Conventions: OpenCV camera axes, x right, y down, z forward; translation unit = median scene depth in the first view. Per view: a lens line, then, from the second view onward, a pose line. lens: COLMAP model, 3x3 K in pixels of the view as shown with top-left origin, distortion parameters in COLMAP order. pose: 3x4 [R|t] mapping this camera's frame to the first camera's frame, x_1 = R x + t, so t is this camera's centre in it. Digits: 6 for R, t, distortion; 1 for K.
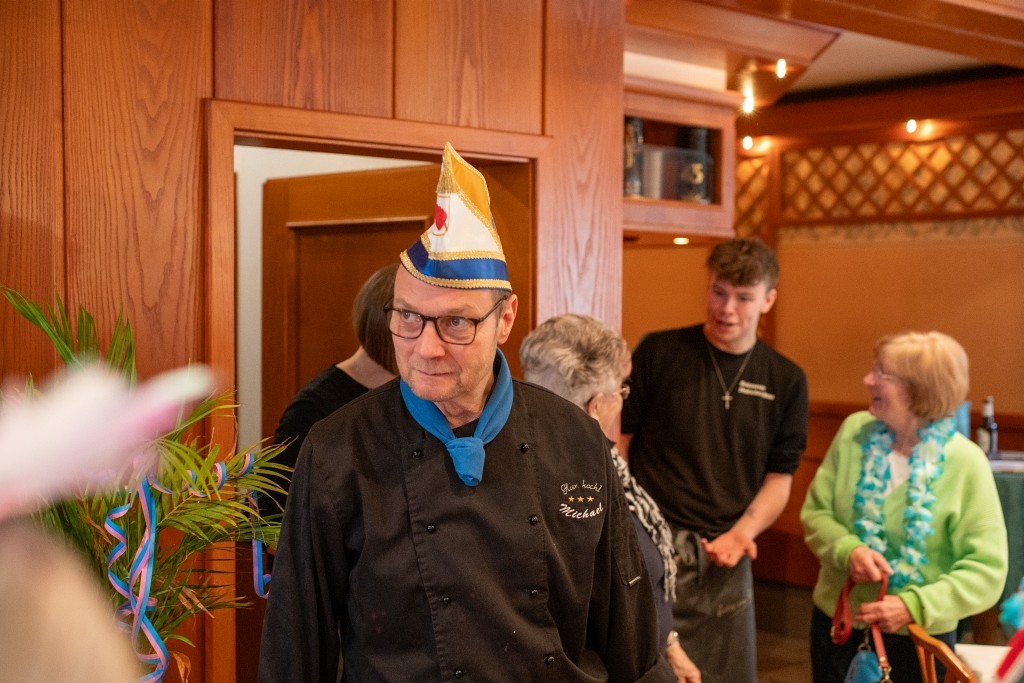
lens RADIAL K [[1460.3, 0, 512.0], [0, 1460.3, 341.5], [0, 0, 1]] dist [-0.055485, 0.922978]
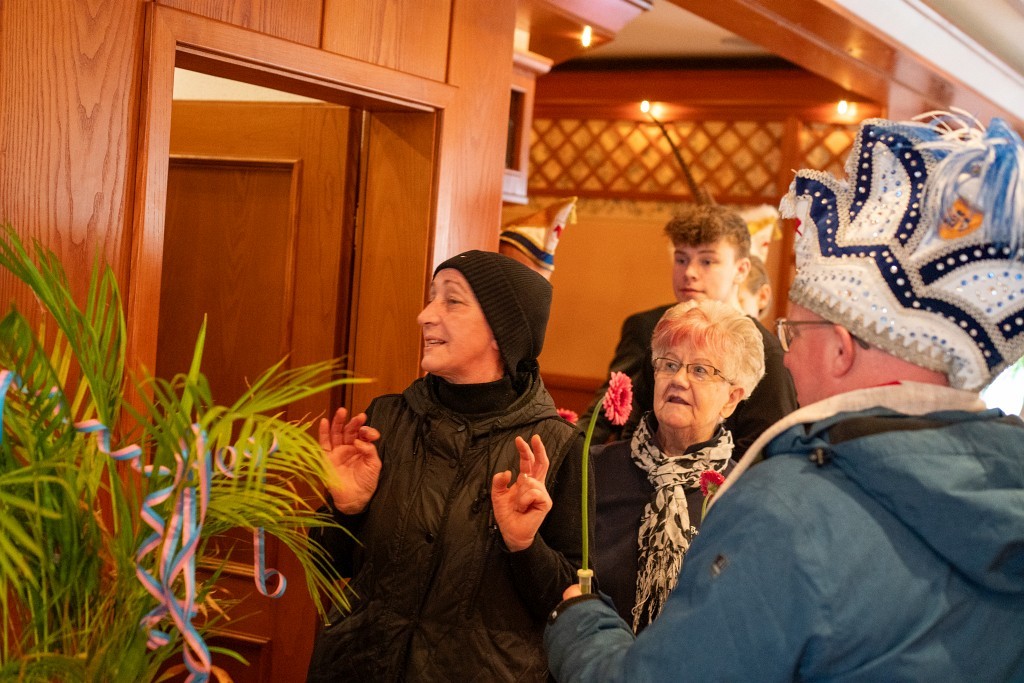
lens RADIAL K [[1460.3, 0, 512.0], [0, 1460.3, 341.5], [0, 0, 1]] dist [-0.055485, 0.922978]
pose [[0.955869, 0.052593, 0.289047, -0.209082], [-0.061598, 0.997855, 0.022140, -0.001385], [-0.287263, -0.038968, 0.957059, 0.099391]]
